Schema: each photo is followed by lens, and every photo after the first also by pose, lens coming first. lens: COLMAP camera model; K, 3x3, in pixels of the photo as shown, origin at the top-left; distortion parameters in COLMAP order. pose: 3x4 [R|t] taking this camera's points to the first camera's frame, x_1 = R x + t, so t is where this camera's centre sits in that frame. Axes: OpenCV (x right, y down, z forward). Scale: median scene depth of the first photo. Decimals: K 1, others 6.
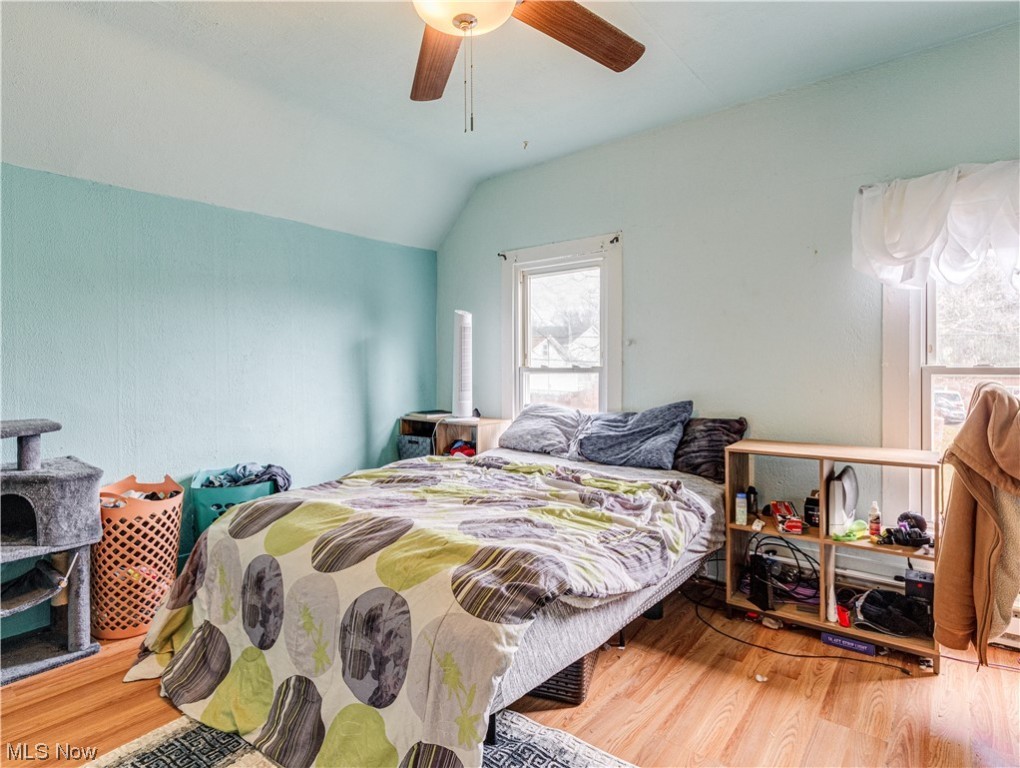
lens RADIAL K [[539.0, 0, 508.3], [0, 539.0, 380.5], [0, 0, 1]] dist [0.005280, 0.000740]
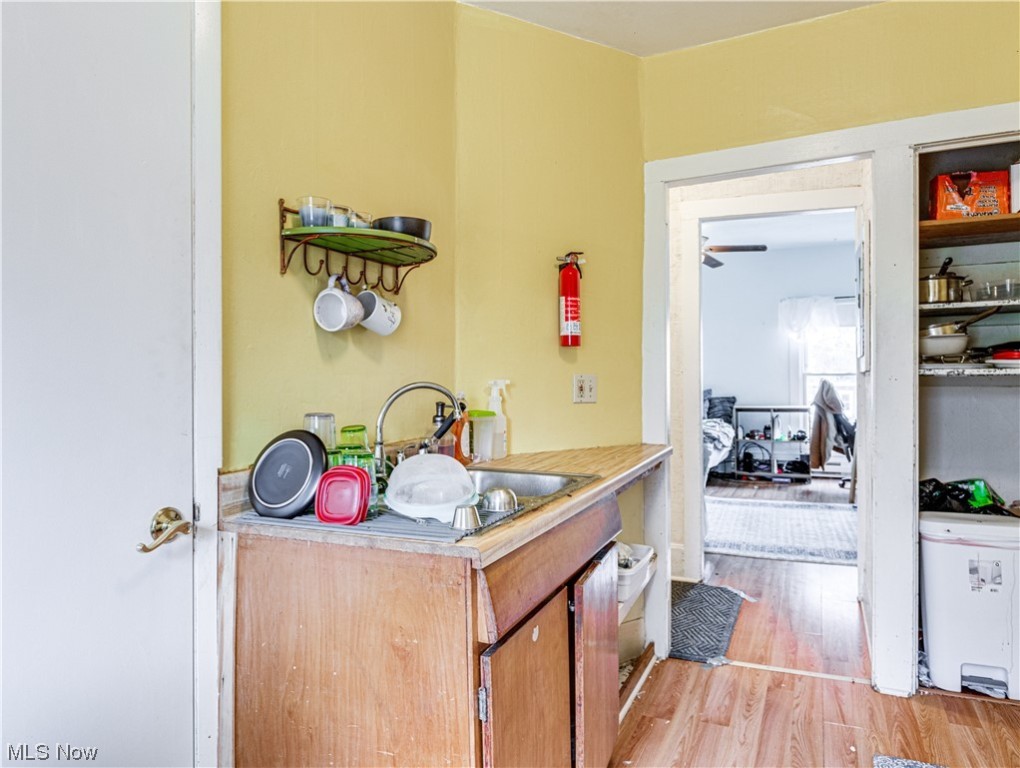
lens RADIAL K [[685.0, 0, 510.9], [0, 685.0, 381.2], [0, 0, 1]] dist [-0.004215, -0.000399]
pose [[0.963769, -0.010936, 0.266513, -1.430716], [0.012673, 0.999908, -0.004796, 0.011651], [-0.266436, 0.008000, 0.963819, -1.747614]]
